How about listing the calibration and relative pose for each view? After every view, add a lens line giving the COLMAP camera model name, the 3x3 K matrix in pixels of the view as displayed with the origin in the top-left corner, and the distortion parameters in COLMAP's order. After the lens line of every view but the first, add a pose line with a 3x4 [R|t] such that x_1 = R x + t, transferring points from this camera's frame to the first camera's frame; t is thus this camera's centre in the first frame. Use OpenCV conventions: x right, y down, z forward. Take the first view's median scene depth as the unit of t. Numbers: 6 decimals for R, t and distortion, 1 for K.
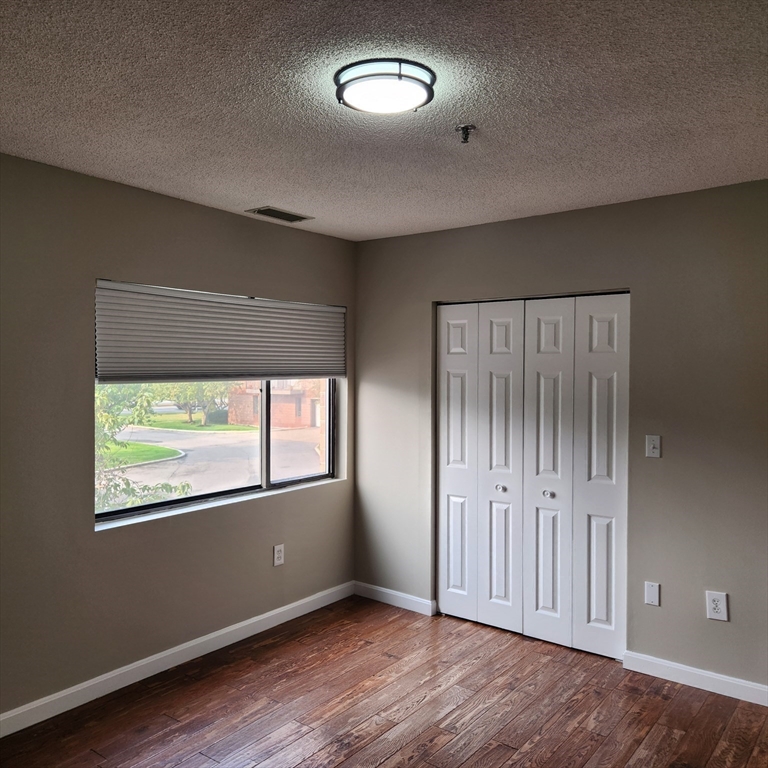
lens RADIAL K [[678.1, 0, 384.0], [0, 678.1, 384.0], [0, 0, 1]] dist [0.006261, 0.004339]
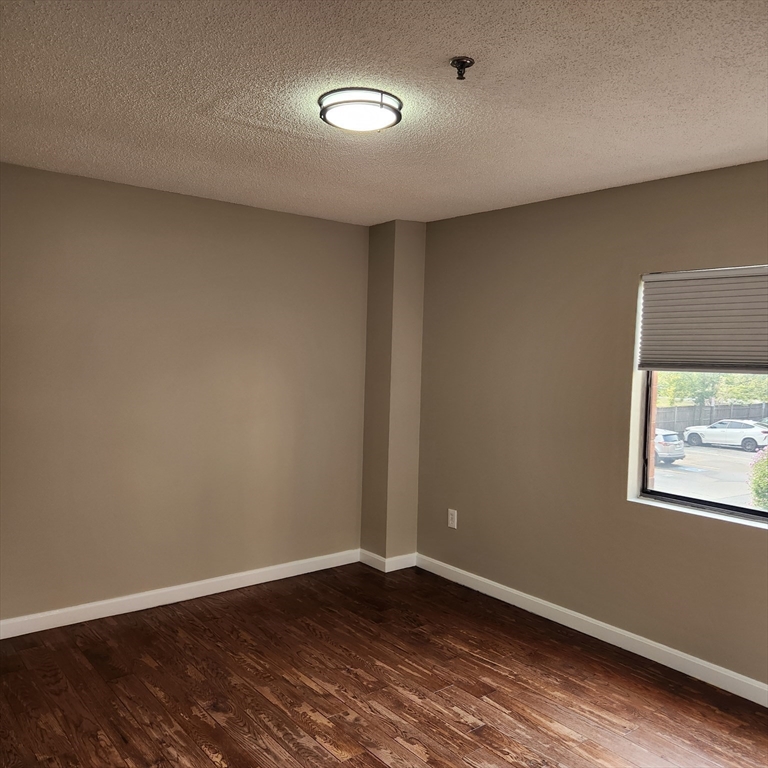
lens RADIAL K [[678.1, 0, 384.0], [0, 678.1, 384.0], [0, 0, 1]] dist [0.006261, 0.004339]
pose [[-0.237577, 0.045018, -0.970325, 0.734862], [-0.047198, 0.997211, 0.057821, -0.020074], [0.970221, 0.059534, -0.234790, 0.846127]]
